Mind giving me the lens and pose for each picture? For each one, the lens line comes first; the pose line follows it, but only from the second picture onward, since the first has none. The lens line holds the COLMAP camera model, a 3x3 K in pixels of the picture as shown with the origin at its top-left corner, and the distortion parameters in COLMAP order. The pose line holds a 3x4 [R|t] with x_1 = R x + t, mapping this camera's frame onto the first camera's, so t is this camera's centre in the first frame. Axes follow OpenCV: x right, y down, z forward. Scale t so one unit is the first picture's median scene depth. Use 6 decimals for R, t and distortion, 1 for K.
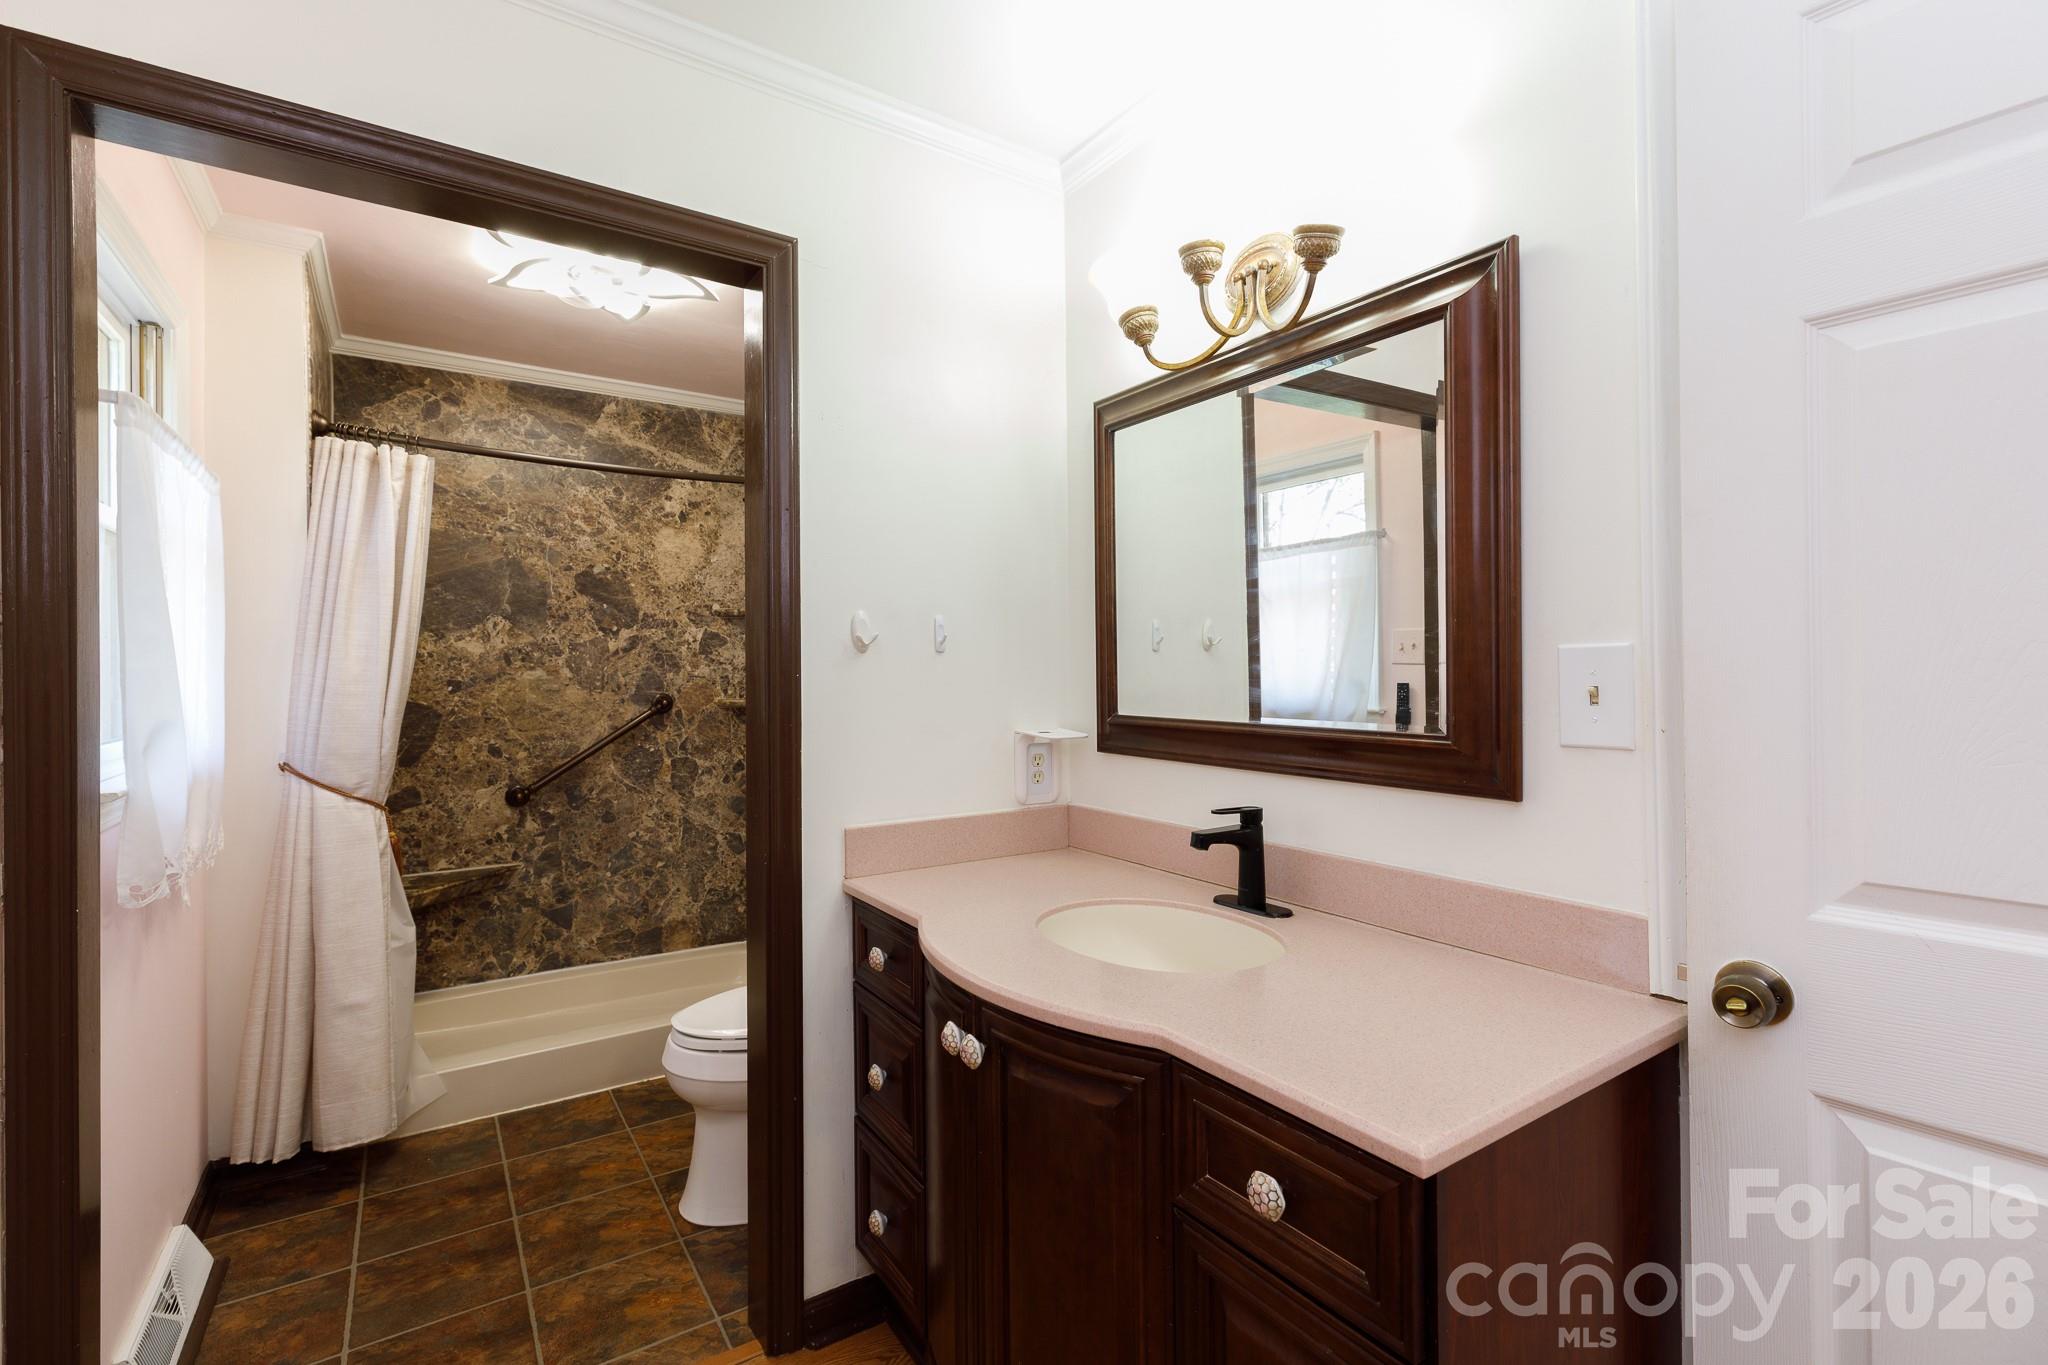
lens RADIAL K [[916.5, 0, 1023.9], [0, 916.5, 670.0], [0, 0, 1]] dist [0.006244, -0.000809]
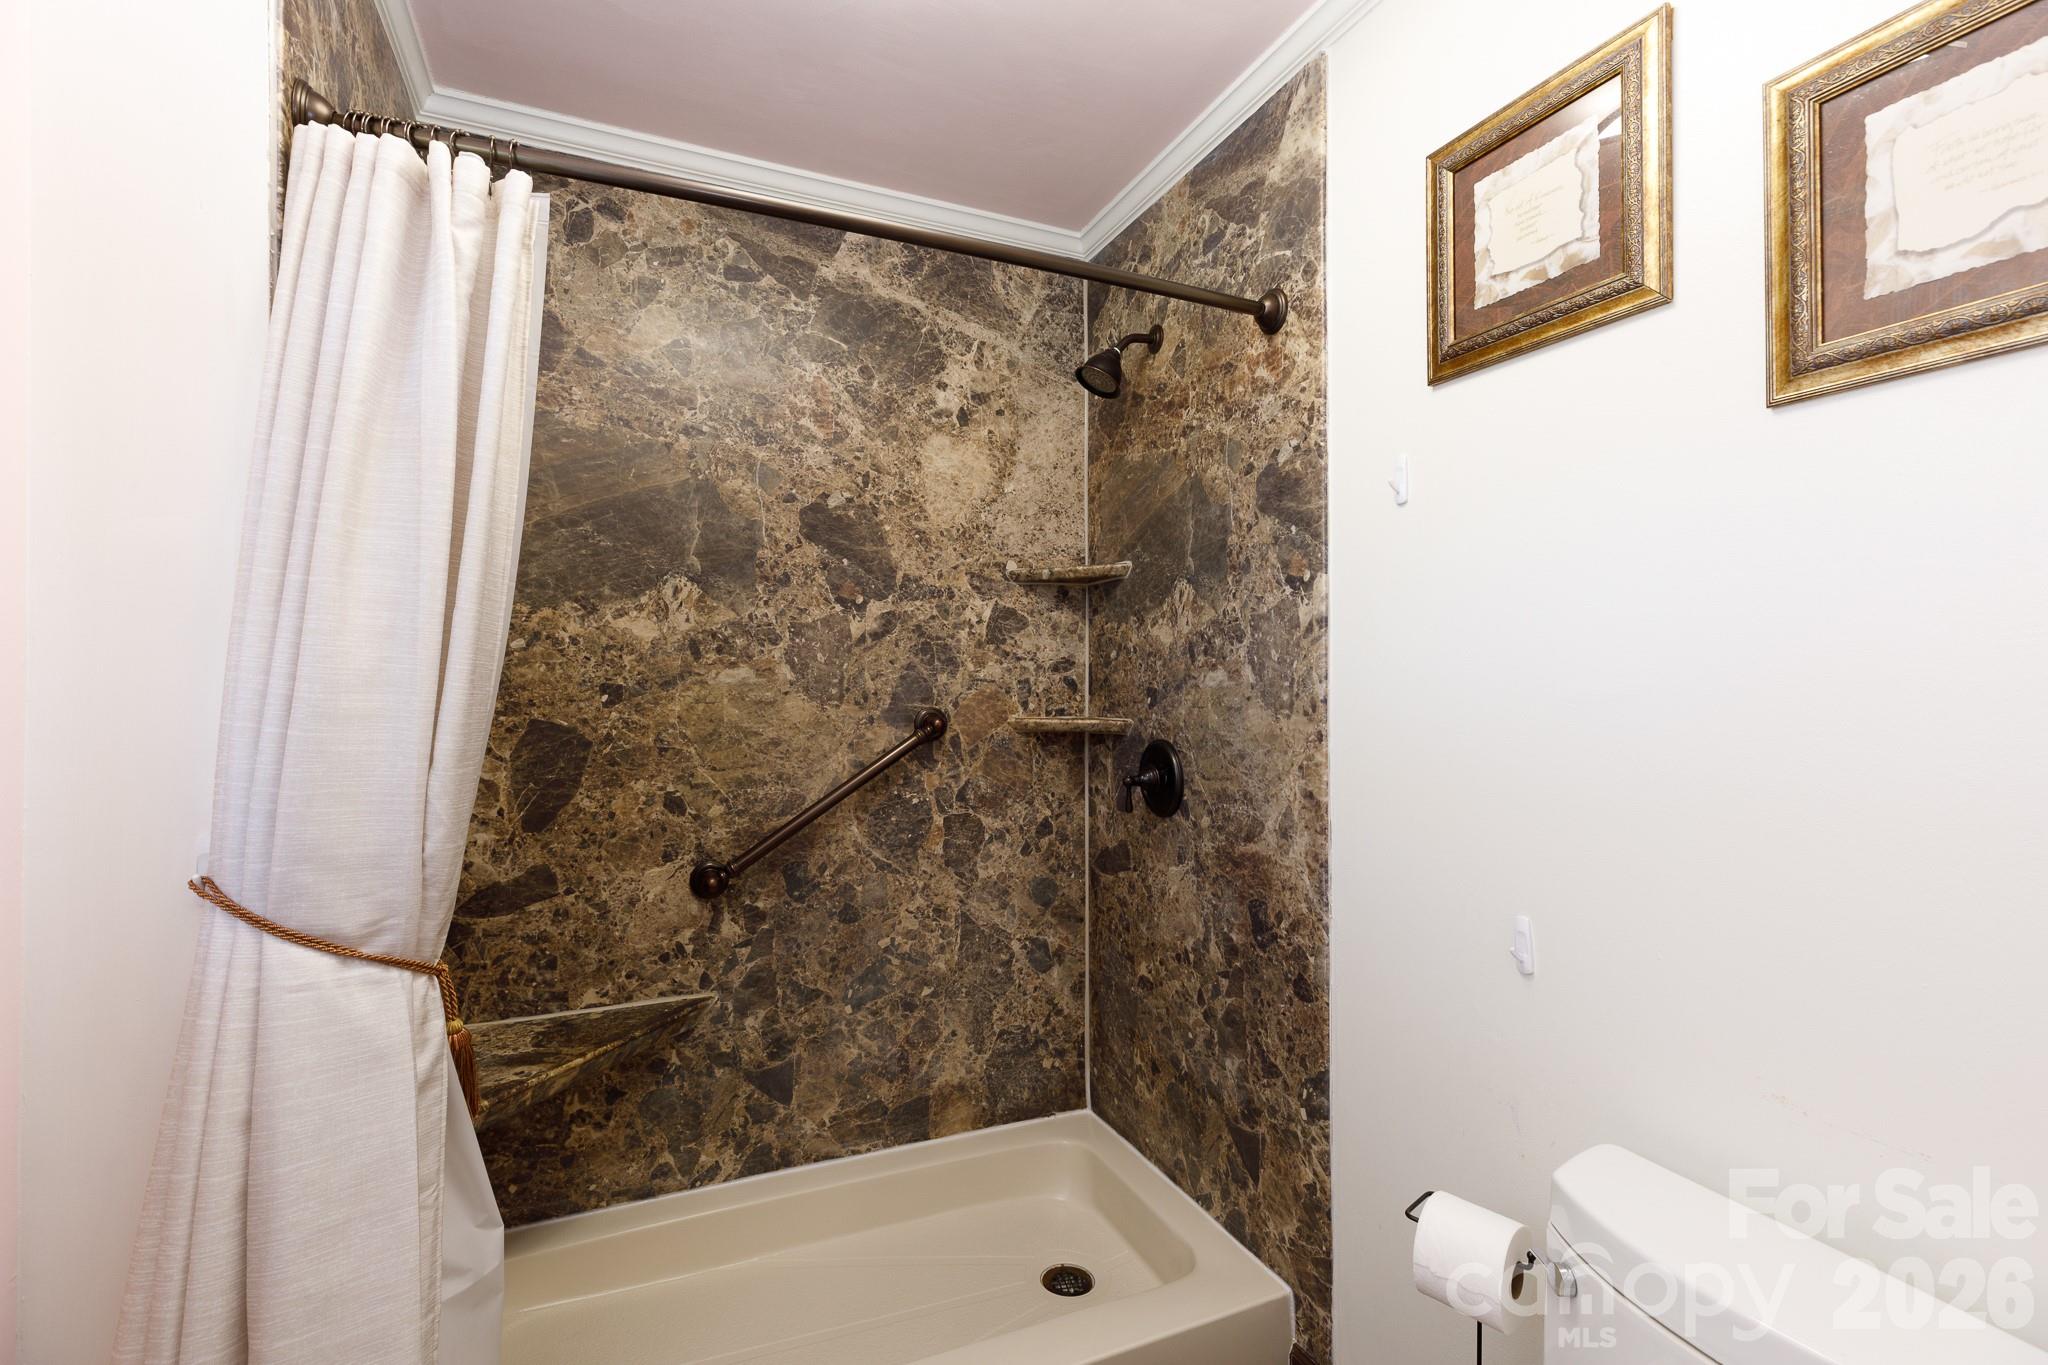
lens RADIAL K [[916.5, 0, 1023.9], [0, 916.5, 670.0], [0, 0, 1]] dist [0.006244, -0.000809]
pose [[0.985969, 0.003180, -0.166899, -0.247353], [-0.004357, 0.999968, -0.006685, 0.004658], [0.166872, 0.007319, 0.985951, 0.439527]]
